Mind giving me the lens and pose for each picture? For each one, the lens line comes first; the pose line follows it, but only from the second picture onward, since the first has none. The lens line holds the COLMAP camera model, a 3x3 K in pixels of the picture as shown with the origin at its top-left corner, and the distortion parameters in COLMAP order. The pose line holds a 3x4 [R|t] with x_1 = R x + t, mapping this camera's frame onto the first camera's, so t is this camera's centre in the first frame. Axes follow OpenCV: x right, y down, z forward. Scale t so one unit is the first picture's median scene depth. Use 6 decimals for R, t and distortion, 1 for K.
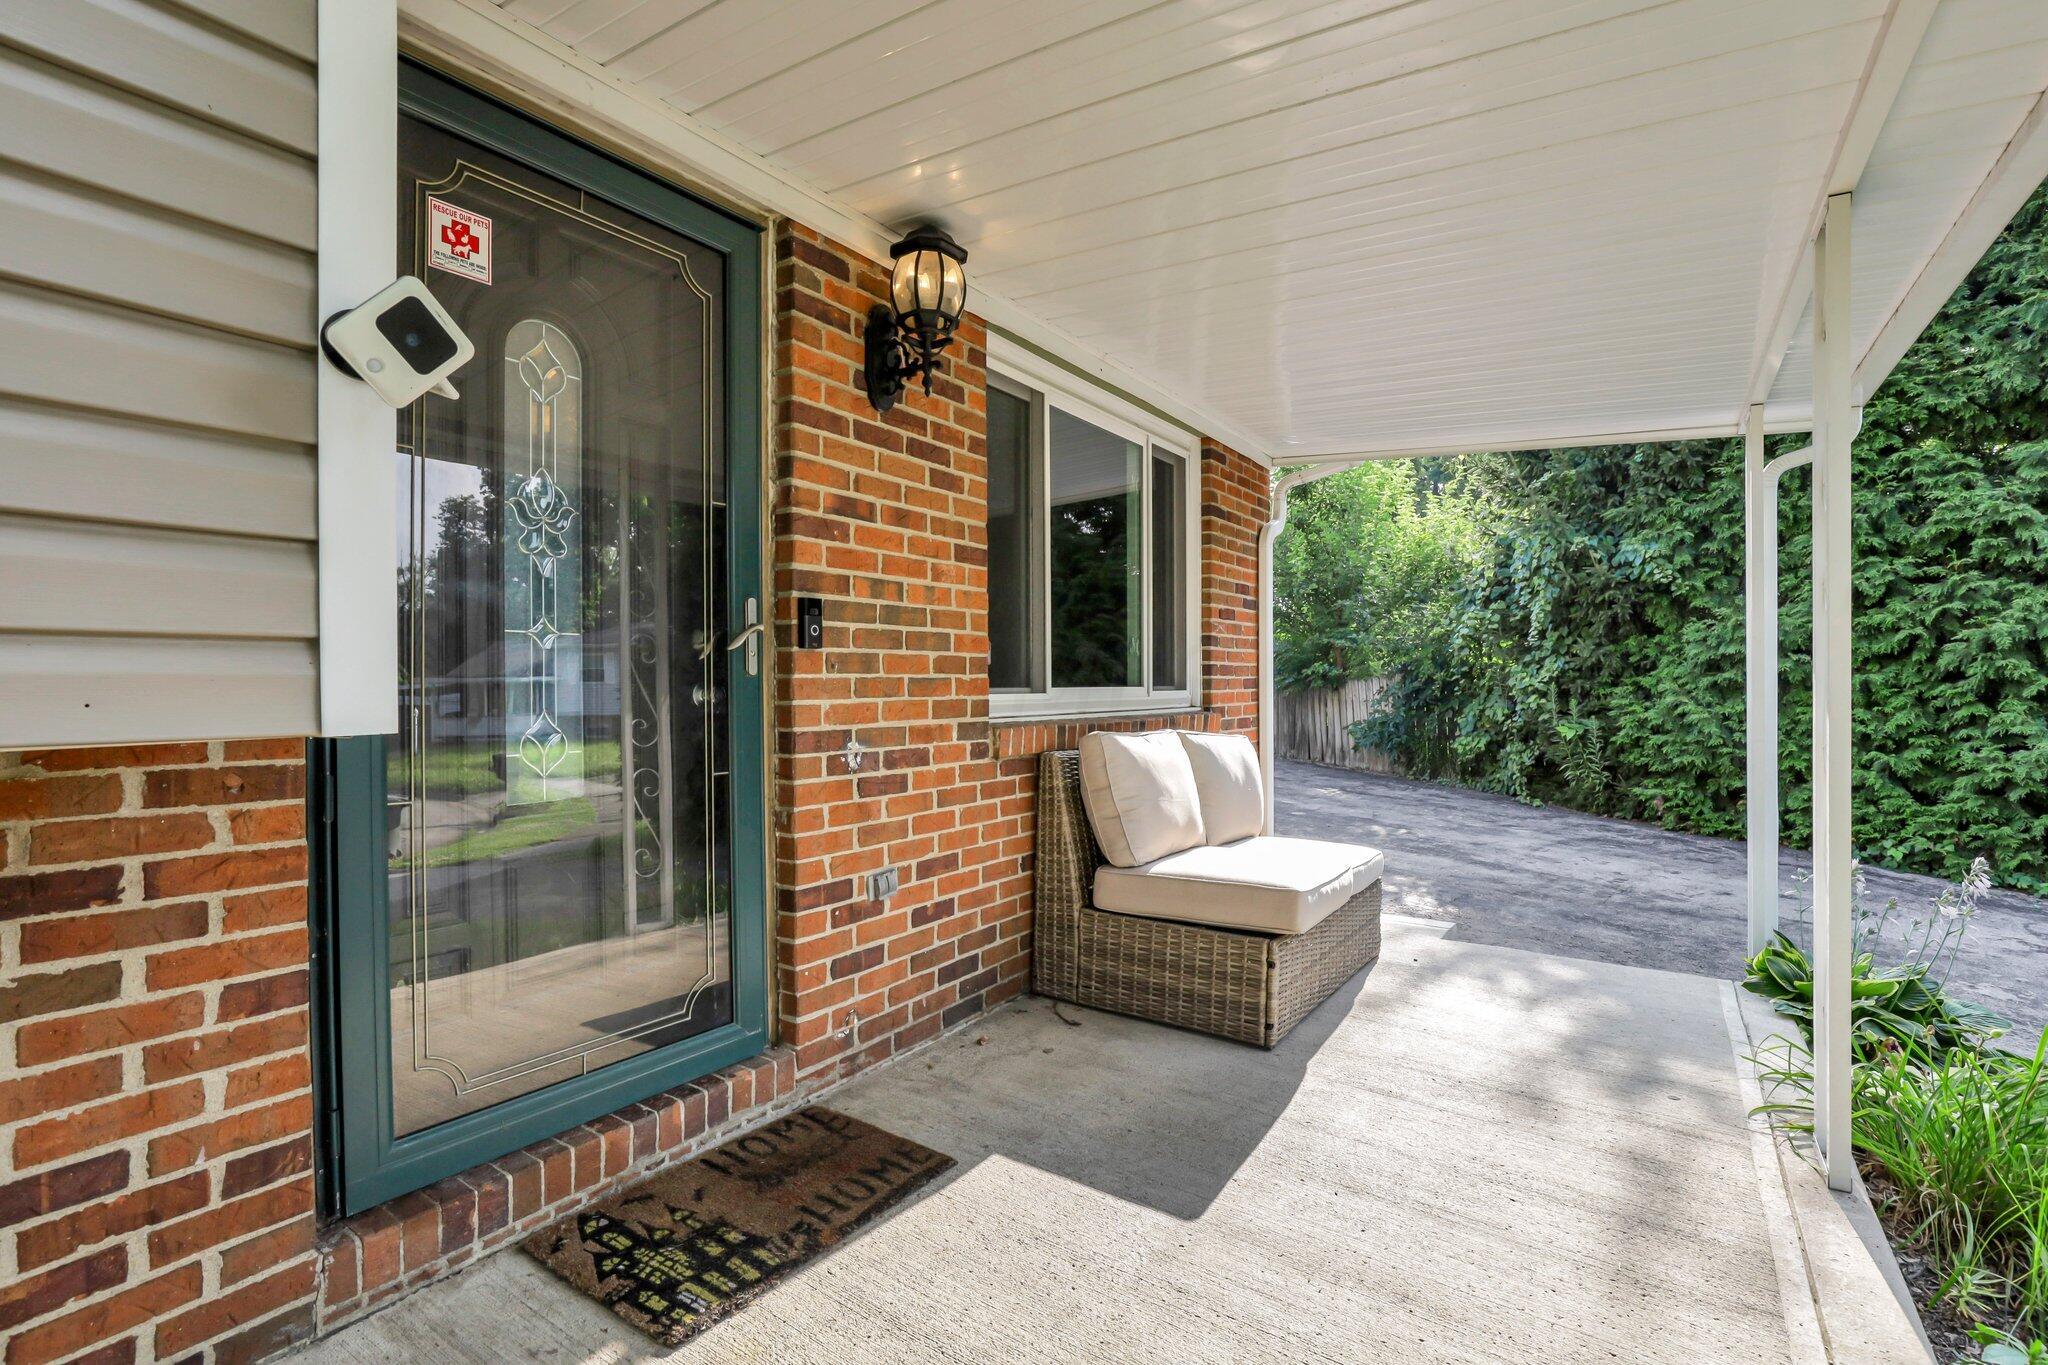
lens RADIAL K [[964.1, 0, 1024.0], [0, 964.1, 682.5], [0, 0, 1]] dist [-0.037836, 0.005656]
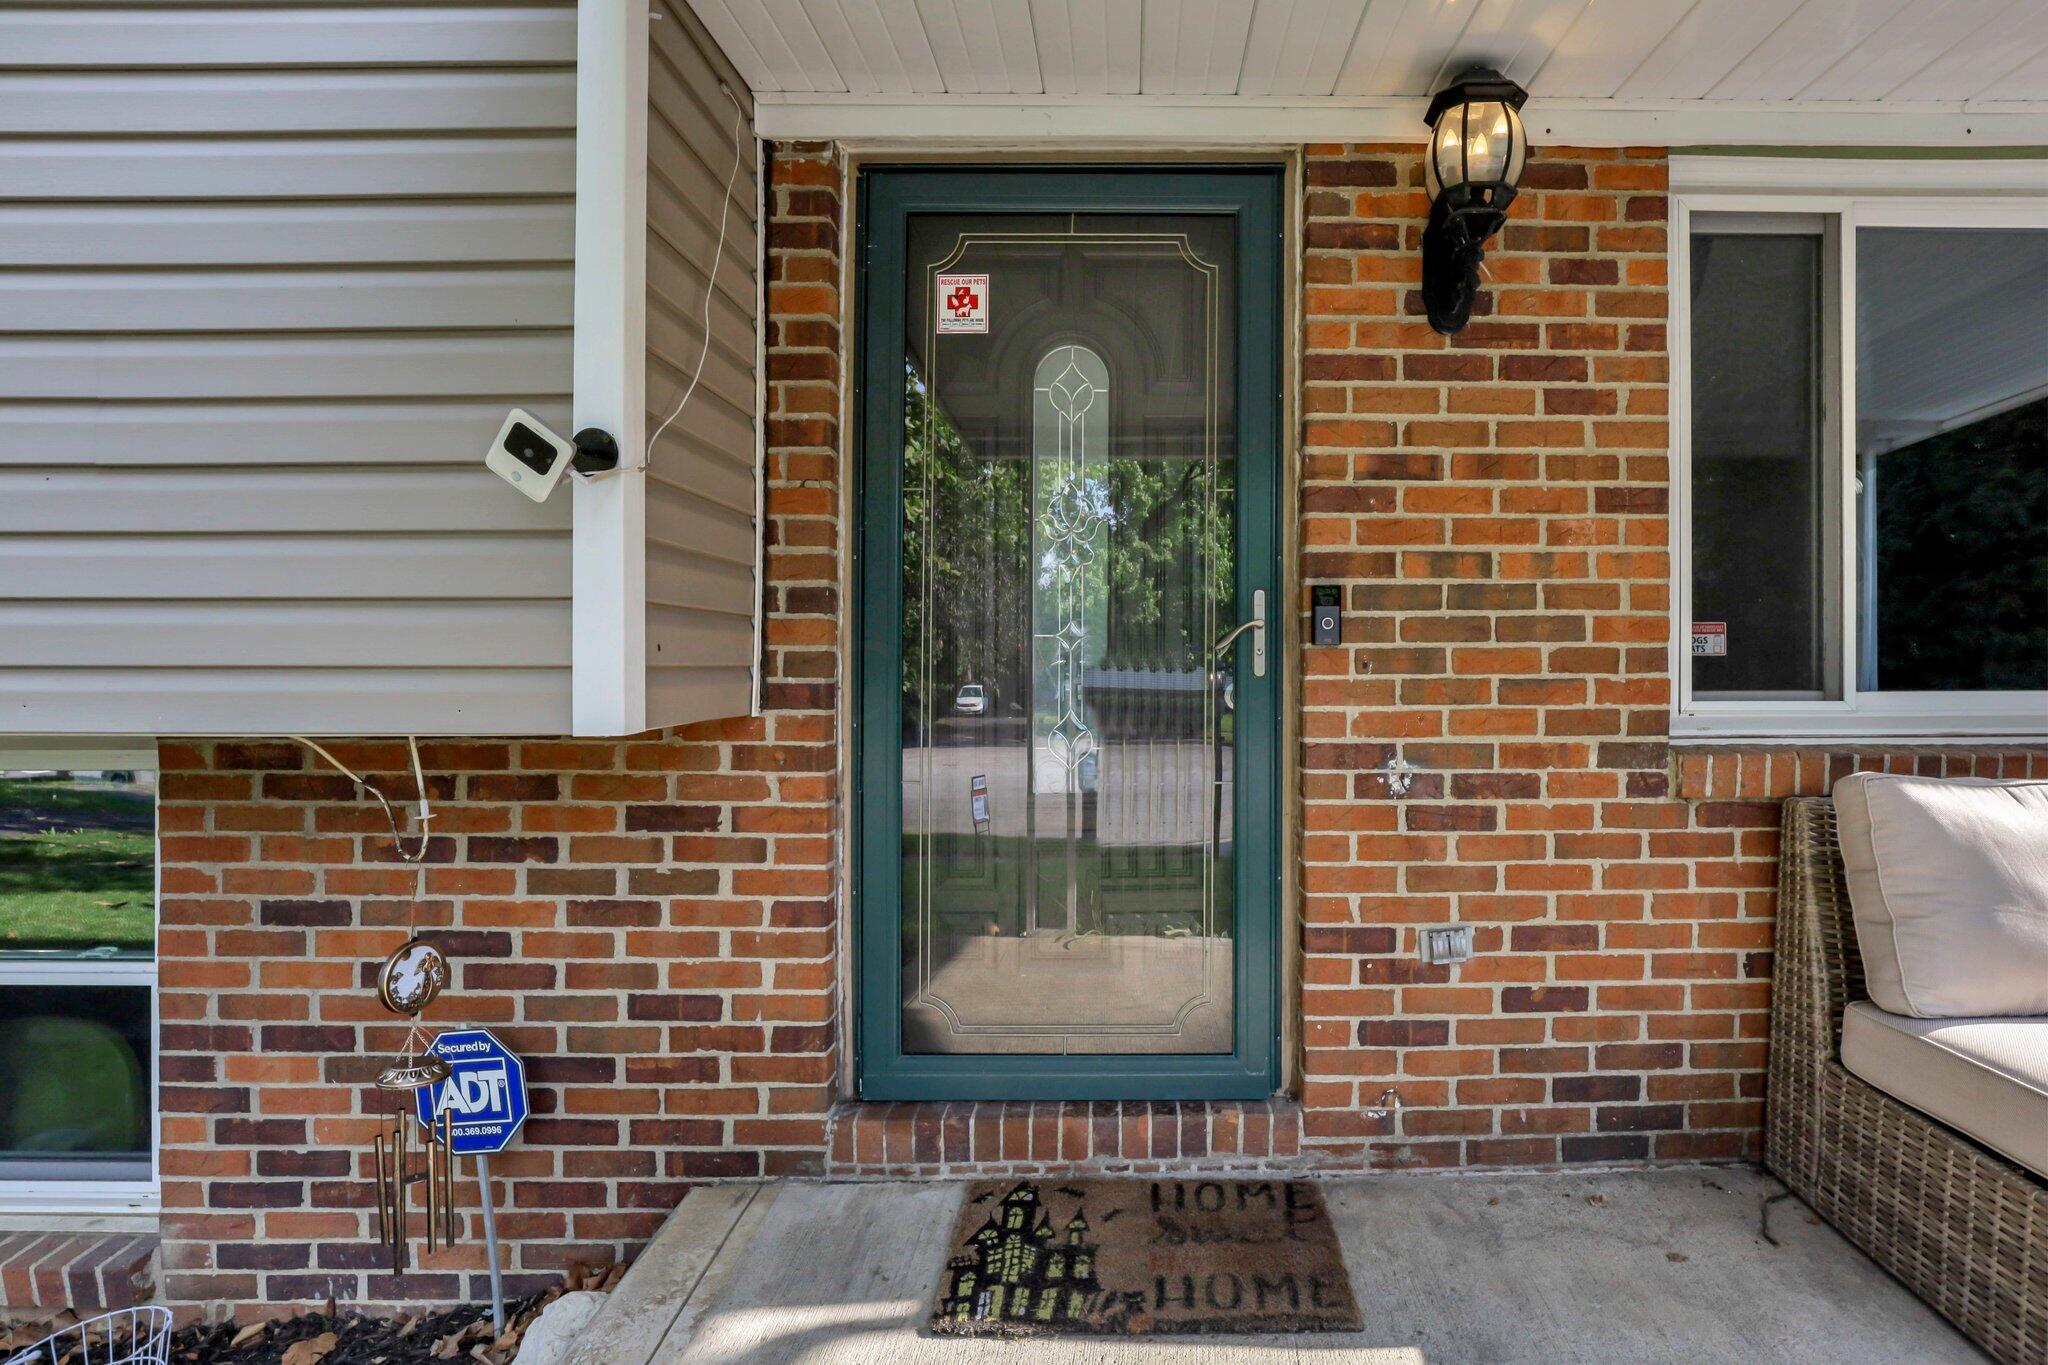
lens RADIAL K [[964.1, 0, 1024.0], [0, 964.1, 682.5], [0, 0, 1]] dist [-0.037836, 0.005656]
pose [[0.553419, 0.011367, -0.832826, 0.320399], [0.000100, 0.999906, 0.013714, -0.013456], [0.832903, -0.007673, 0.553366, 0.304661]]
